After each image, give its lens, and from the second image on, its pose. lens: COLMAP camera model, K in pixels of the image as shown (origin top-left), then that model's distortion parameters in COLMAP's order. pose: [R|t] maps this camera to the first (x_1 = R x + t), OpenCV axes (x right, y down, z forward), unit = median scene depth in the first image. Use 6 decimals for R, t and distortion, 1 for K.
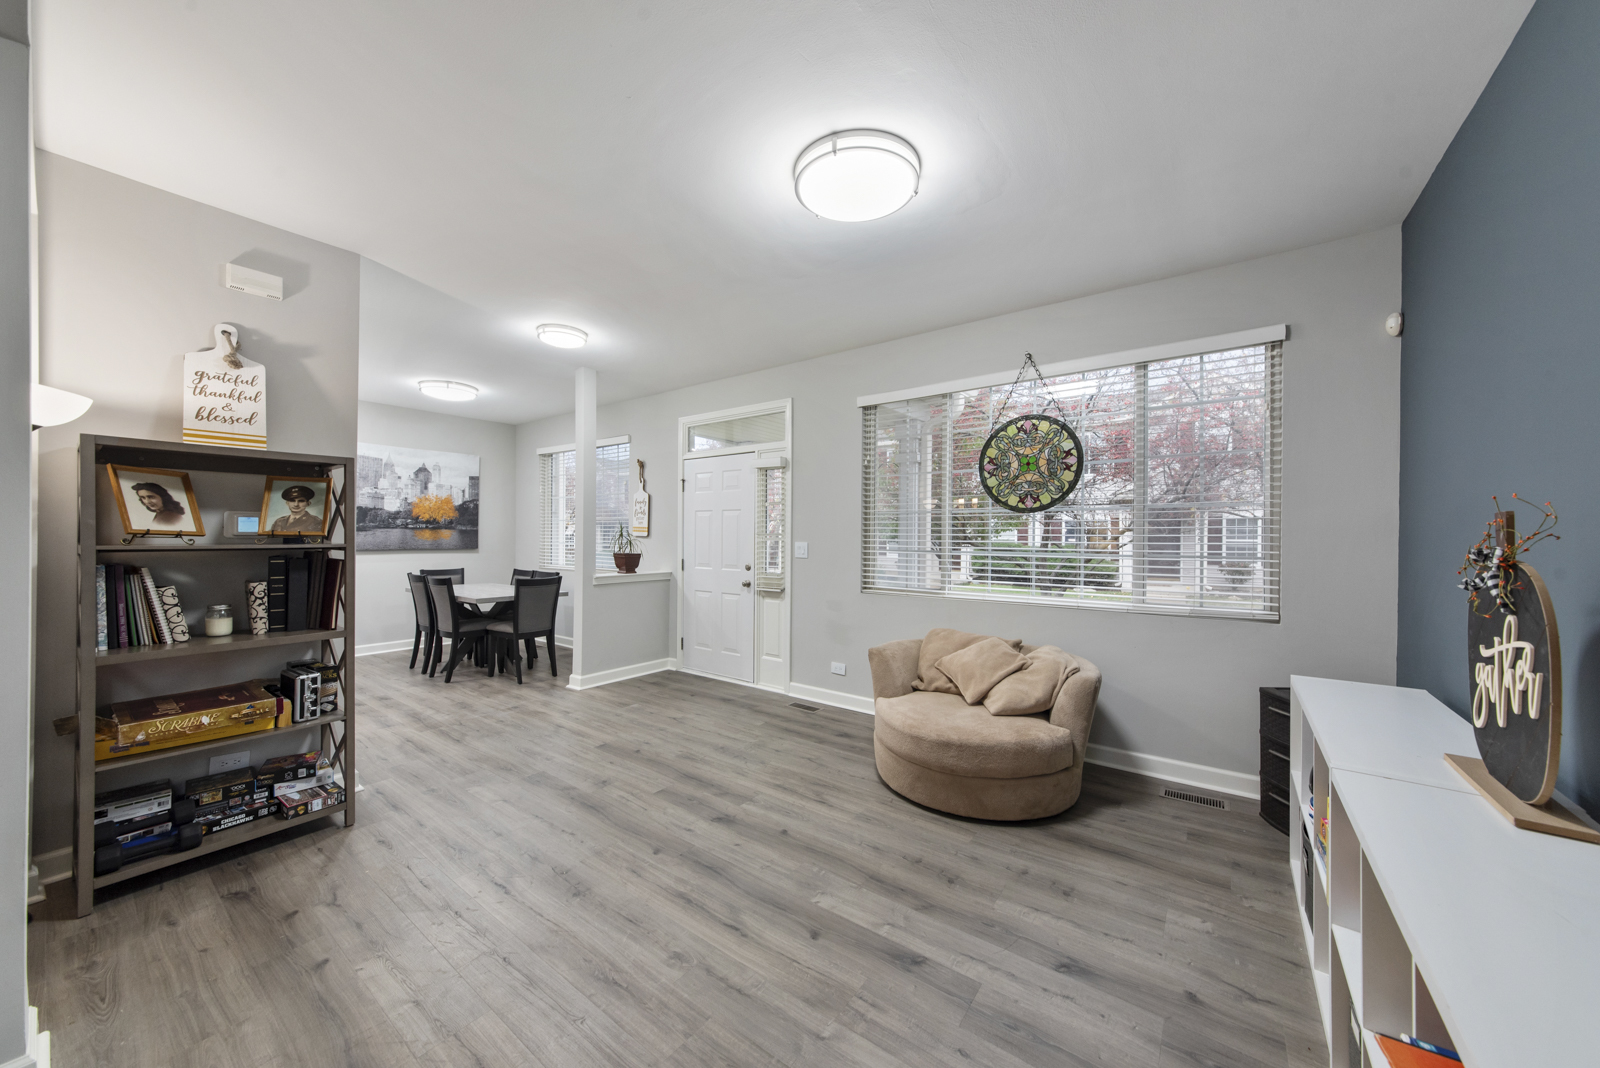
lens RADIAL K [[573.5, 0, 800.9], [0, 573.5, 535.4], [0, 0, 1]] dist [-0.002999, 0.000446]
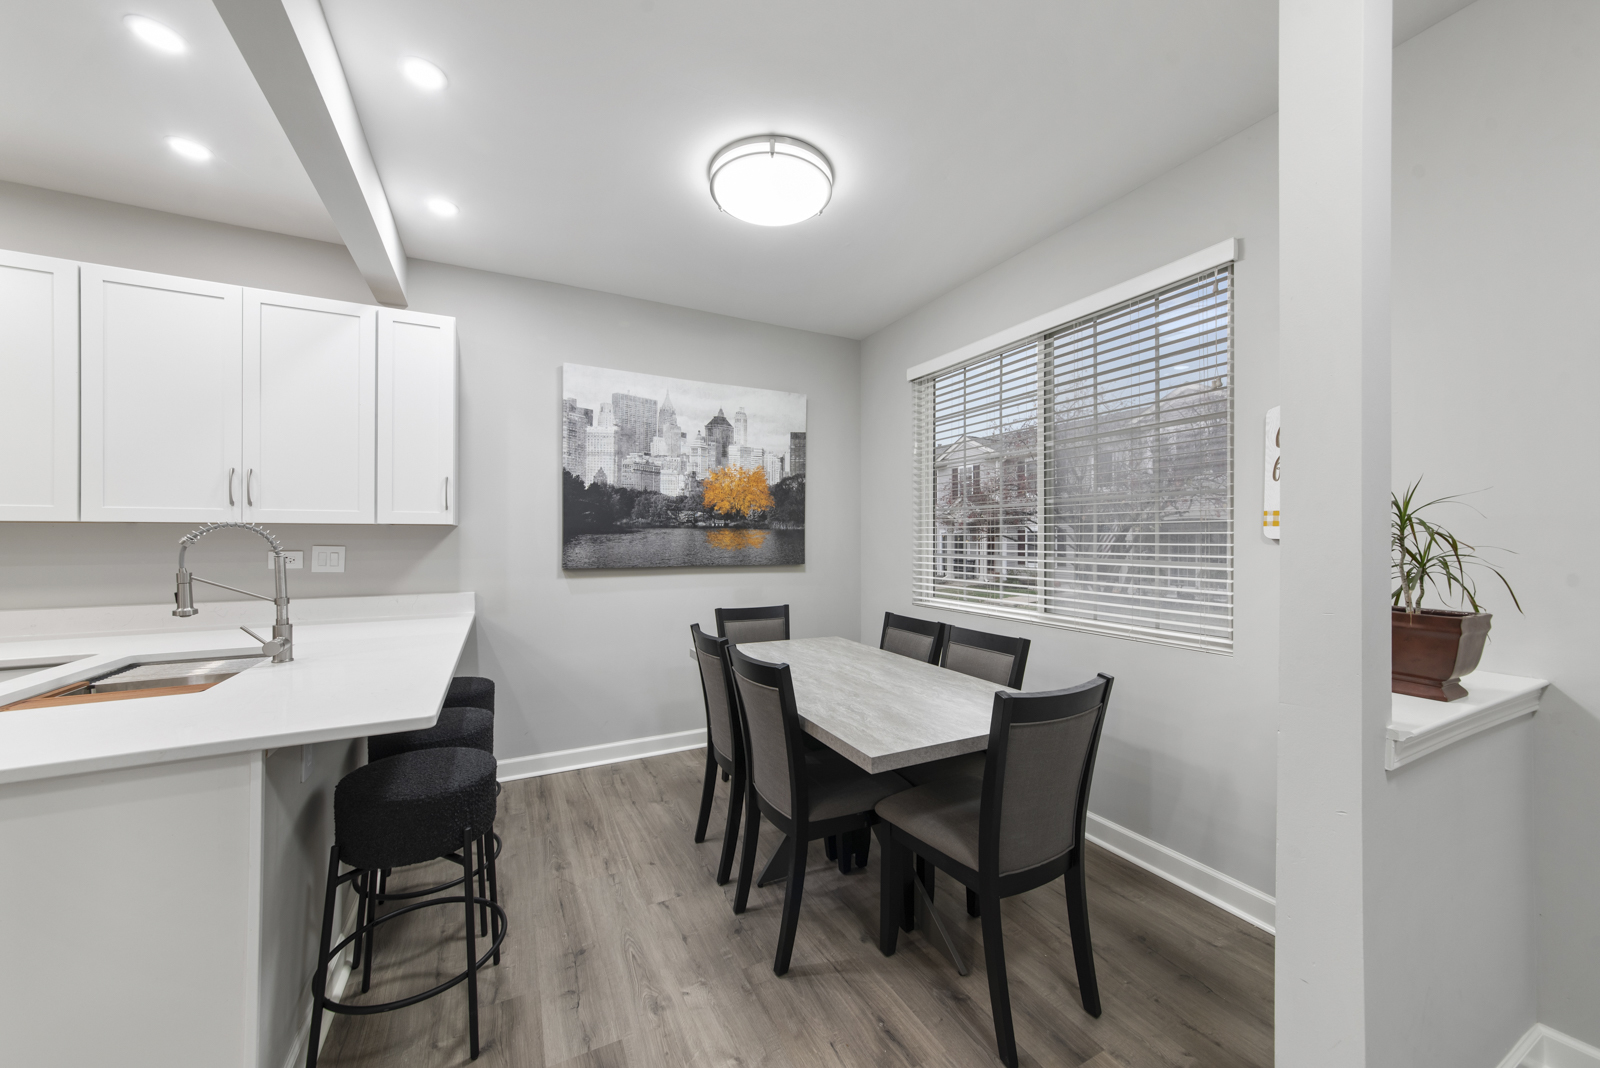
lens RADIAL K [[573.5, 0, 792.8], [0, 573.5, 535.1], [0, 0, 1]] dist [-0.002999, 0.000446]
pose [[0.896566, -0.007536, -0.442846, -0.359836], [0.005298, 0.999966, -0.006291, -0.001293], [0.442879, 0.003294, 0.896575, 0.546641]]
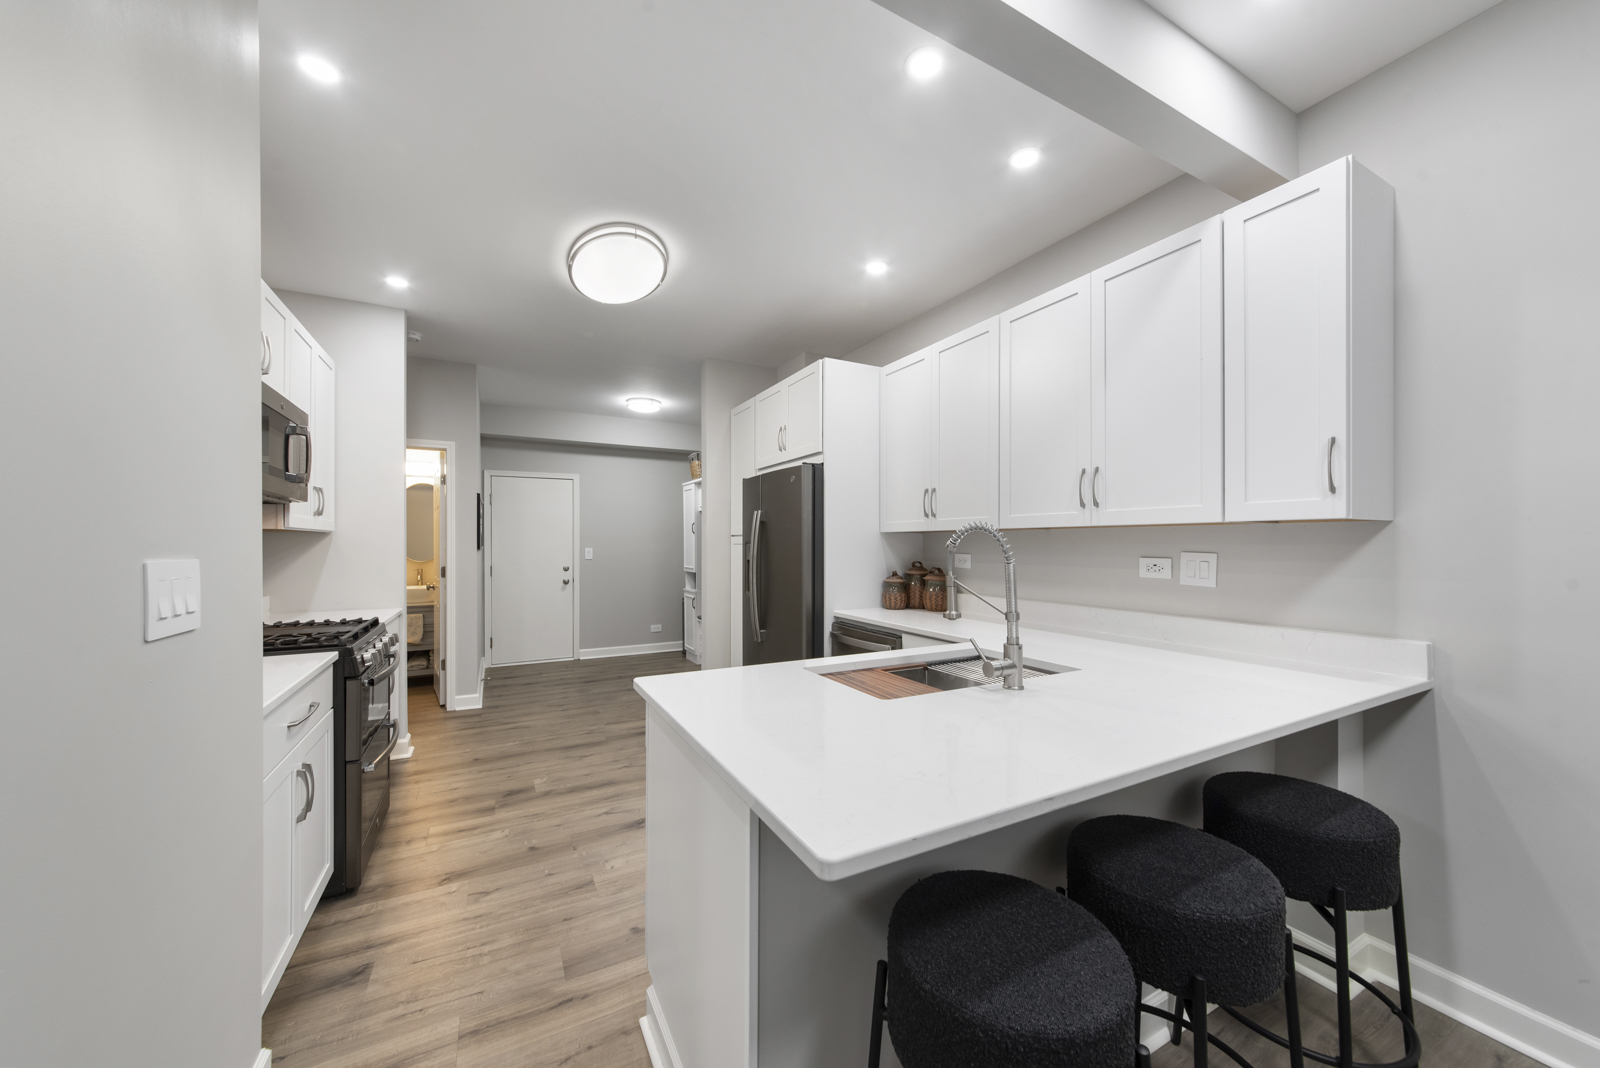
lens RADIAL K [[573.5, 0, 802.4], [0, 573.5, 542.0], [0, 0, 1]] dist [-0.002999, 0.000446]
pose [[-0.422218, -0.010020, -0.906439, -0.456879], [-0.001674, 0.999946, -0.010274, -0.000120], [0.906493, -0.002820, -0.422212, 0.708382]]
